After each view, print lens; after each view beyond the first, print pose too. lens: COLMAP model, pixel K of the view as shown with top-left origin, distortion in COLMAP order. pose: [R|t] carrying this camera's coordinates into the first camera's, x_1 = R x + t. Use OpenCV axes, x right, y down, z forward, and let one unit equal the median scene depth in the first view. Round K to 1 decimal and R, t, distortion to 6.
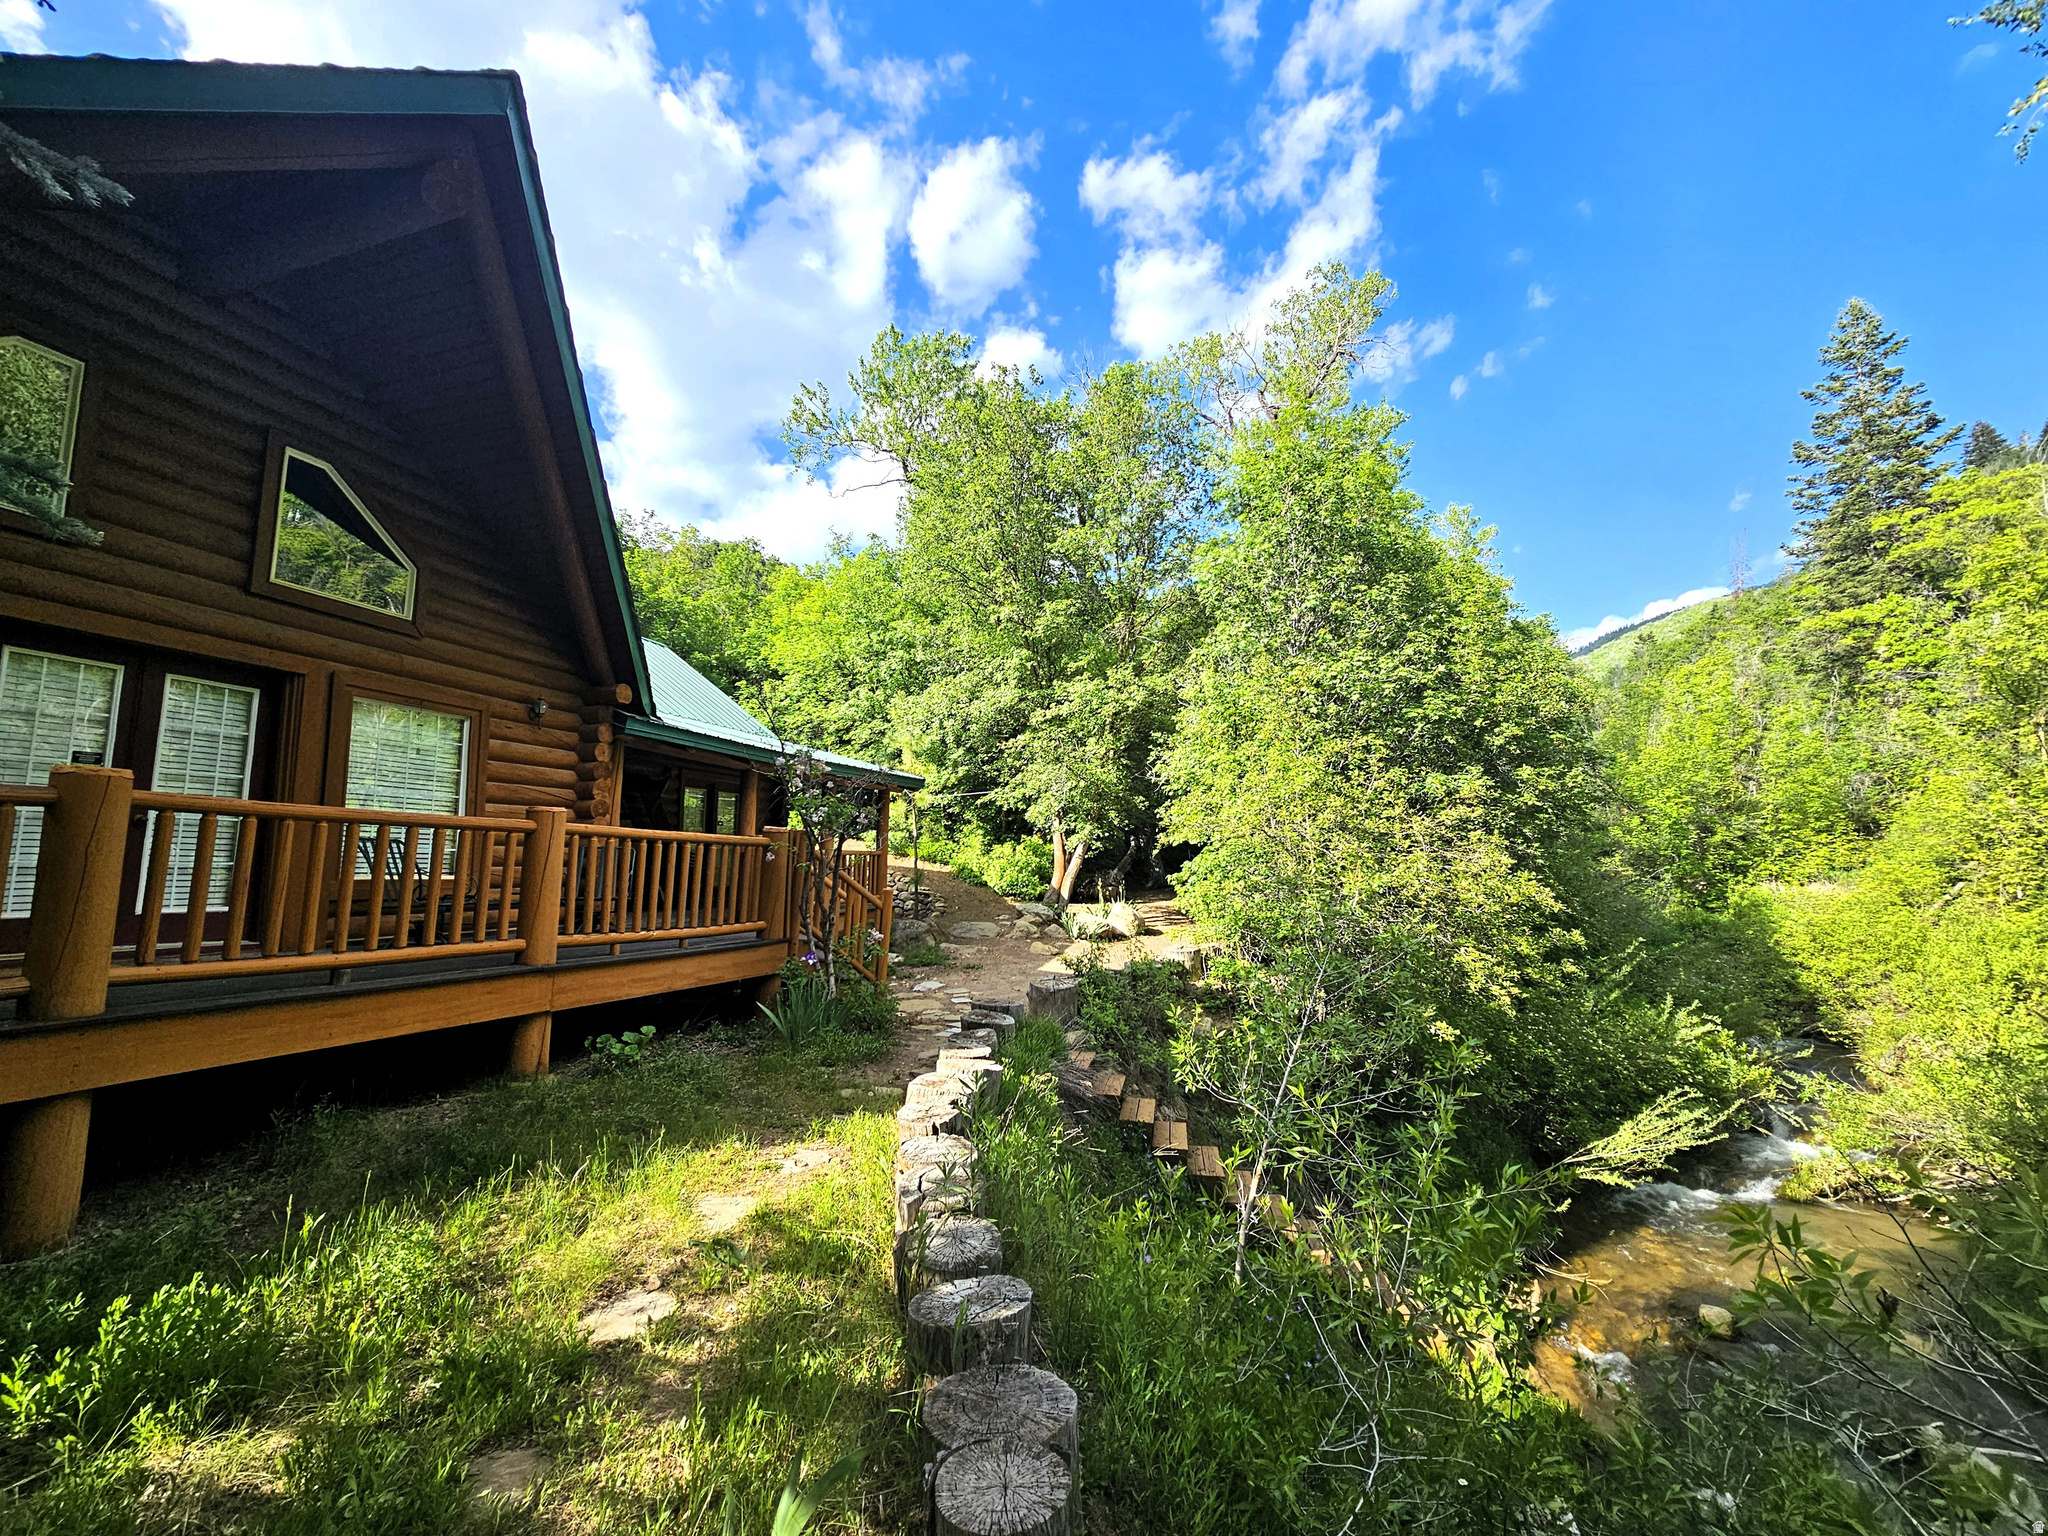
lens RADIAL K [[826.1, 0, 1023.6], [0, 826.1, 774.2], [0, 0, 1]] dist [0.000760, 0.000163]
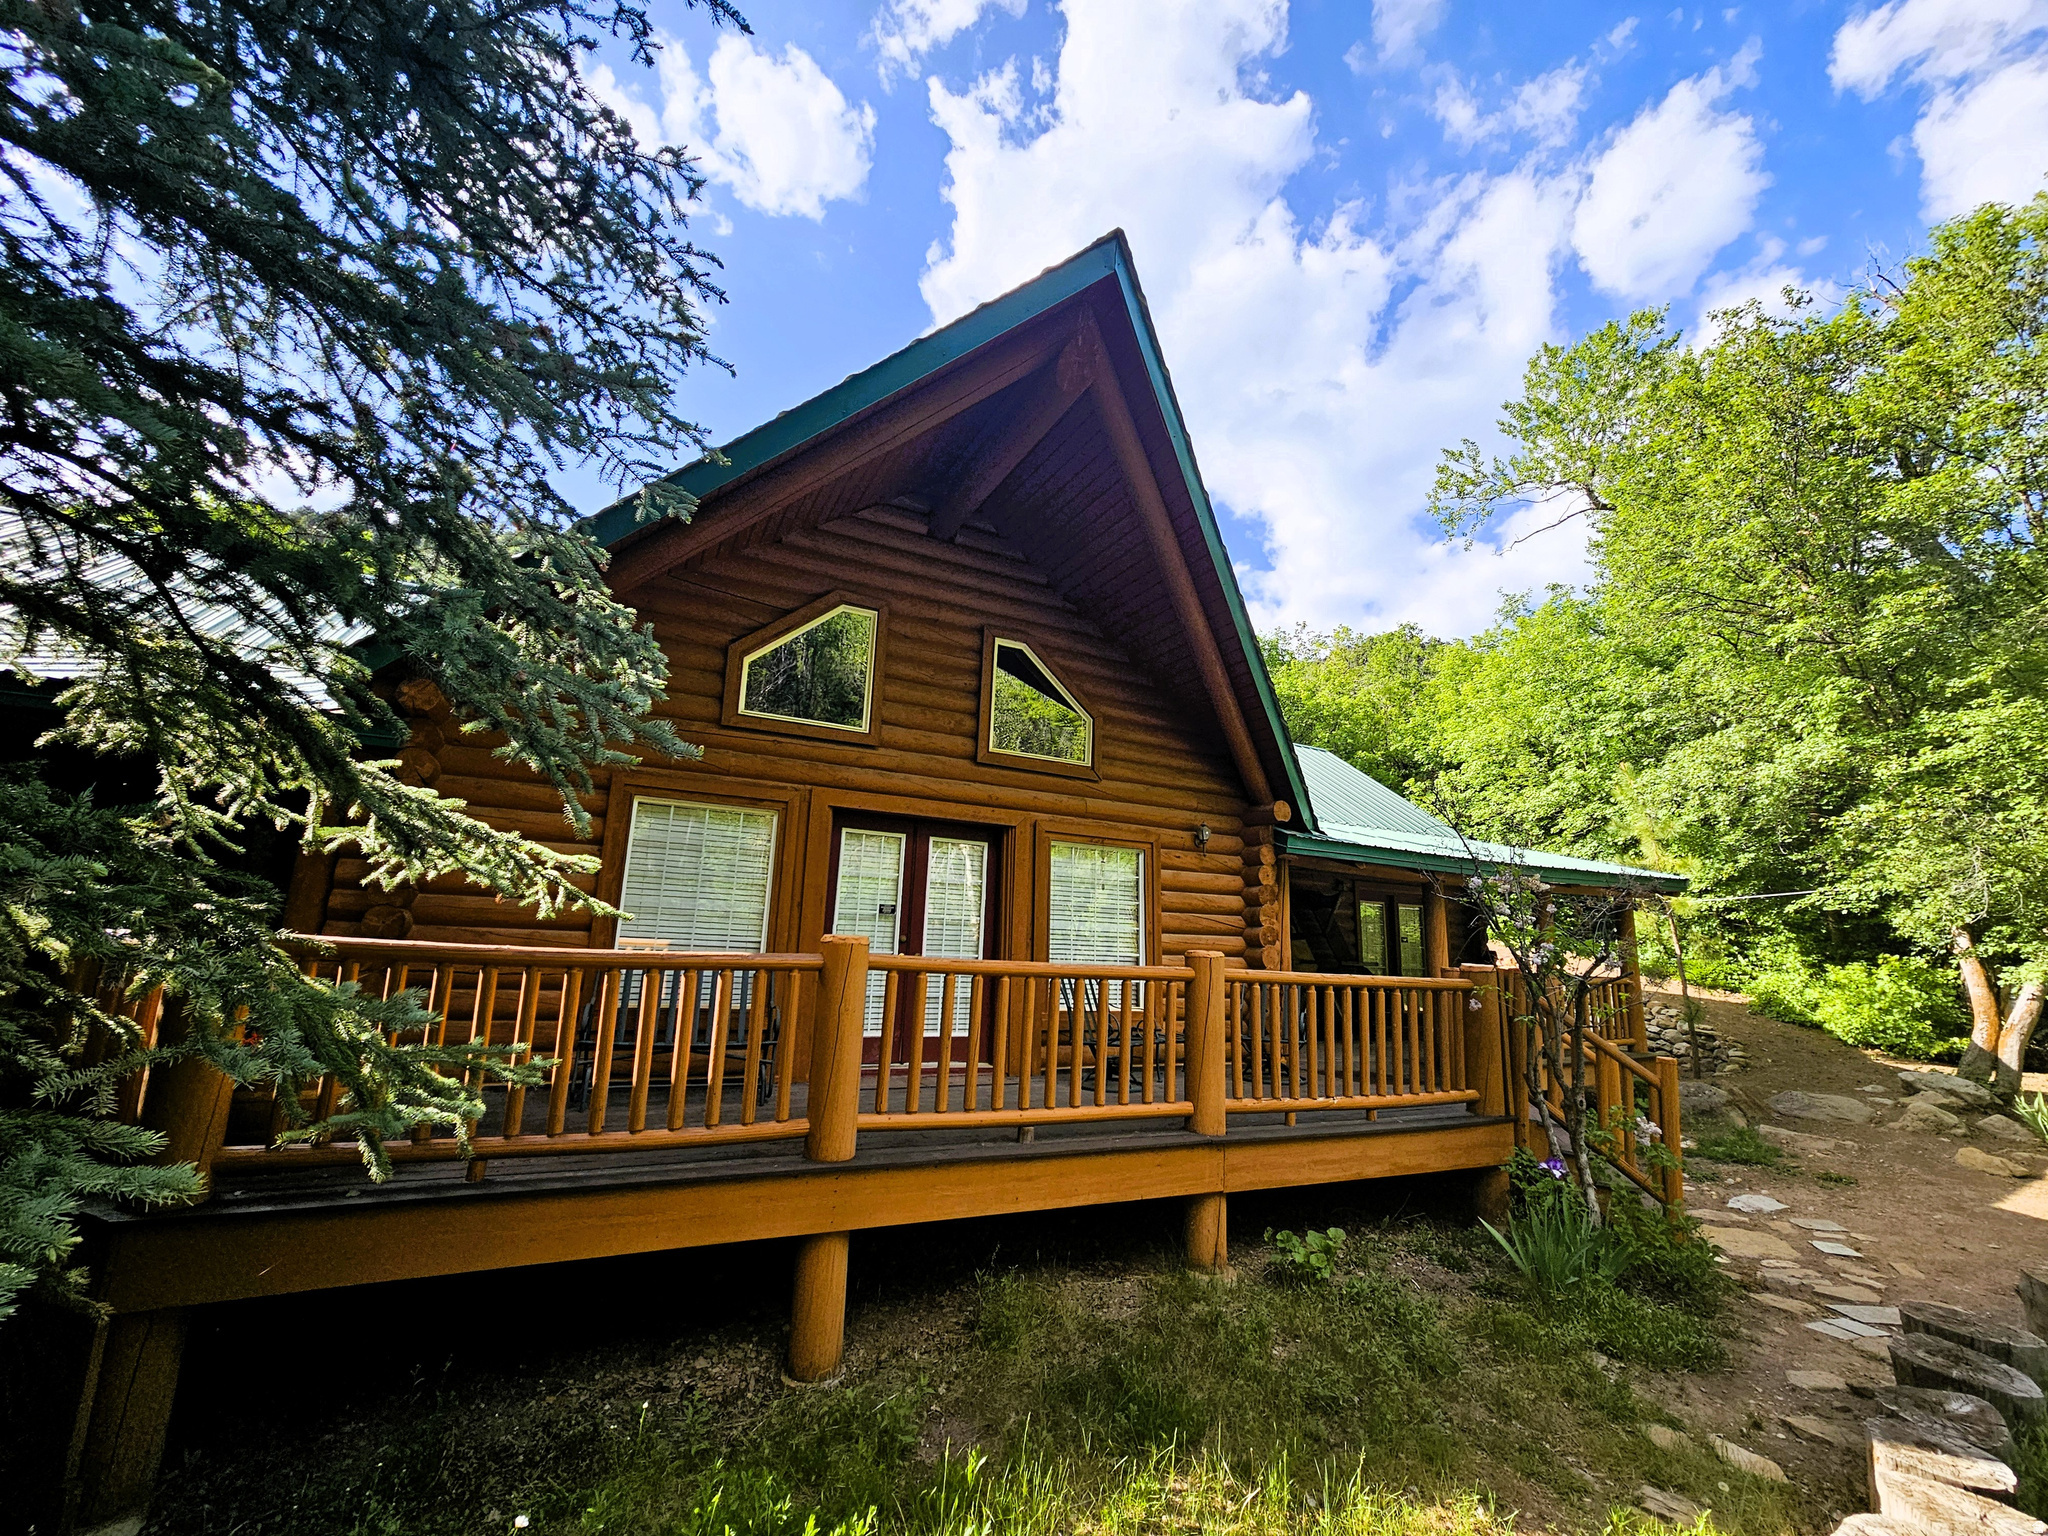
lens RADIAL K [[826.1, 0, 1023.6], [0, 826.1, 774.2], [0, 0, 1]] dist [0.000760, 0.000163]
pose [[0.712103, -0.125961, -0.690683, -0.037666], [0.043880, 0.989836, -0.135278, -0.022679], [0.700702, 0.066025, 0.710392, 0.116529]]
